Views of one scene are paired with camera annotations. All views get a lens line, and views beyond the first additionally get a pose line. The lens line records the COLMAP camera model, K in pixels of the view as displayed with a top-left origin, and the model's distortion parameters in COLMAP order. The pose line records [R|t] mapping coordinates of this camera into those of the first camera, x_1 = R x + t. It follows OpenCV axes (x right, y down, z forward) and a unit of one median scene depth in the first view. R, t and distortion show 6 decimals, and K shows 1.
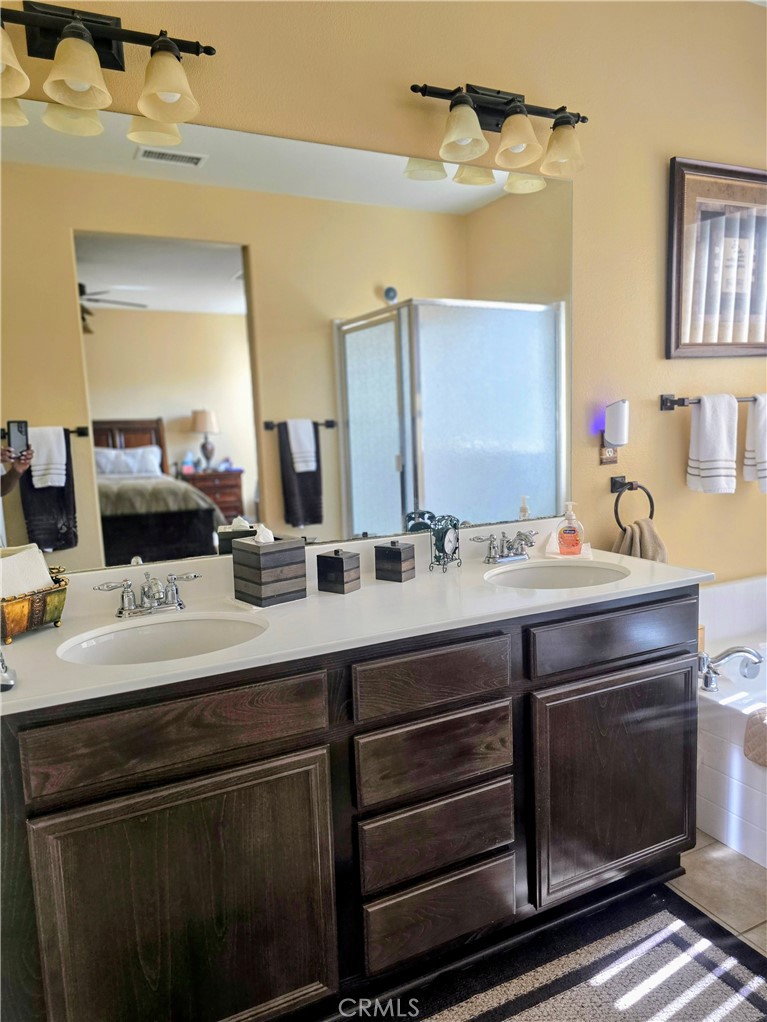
lens RADIAL K [[691.3, 0, 391.4], [0, 691.3, 508.4], [0, 0, 1]] dist [0.057470, -0.055277]
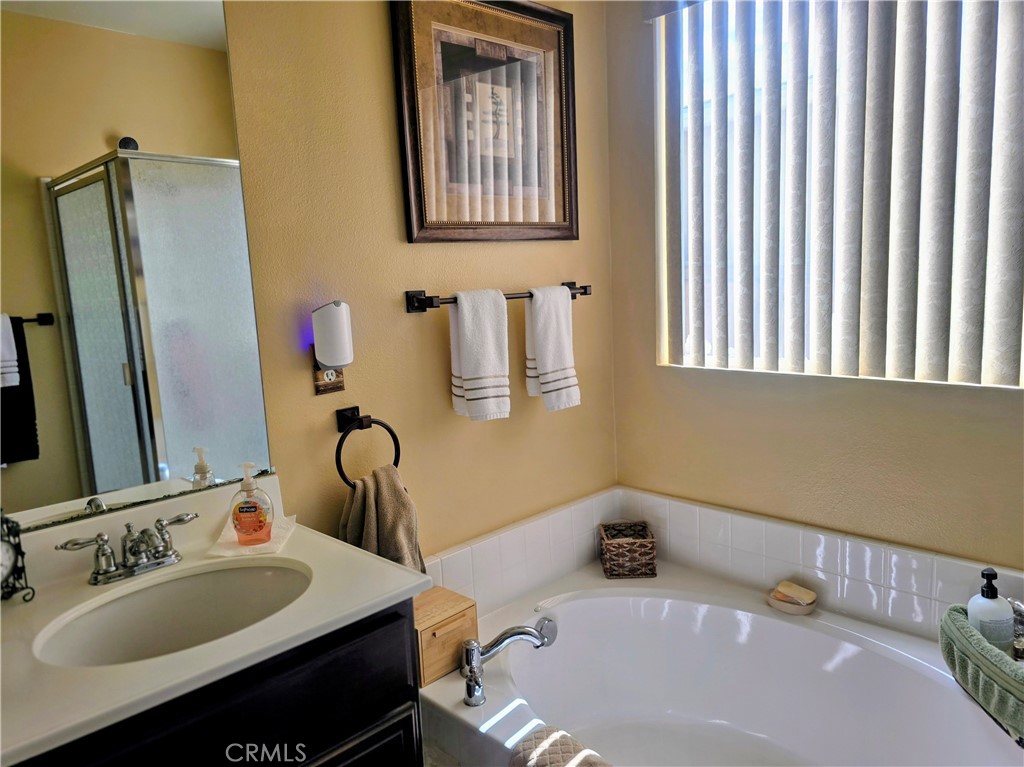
lens RADIAL K [[692.6, 0, 504.5], [0, 692.6, 382.0], [0, 0, 1]] dist [0.057470, -0.055277]
pose [[0.952326, -0.051709, 0.300669, 0.261176], [0.051466, 0.998637, 0.008731, -0.068982], [-0.300710, 0.007159, 0.953689, 0.275198]]
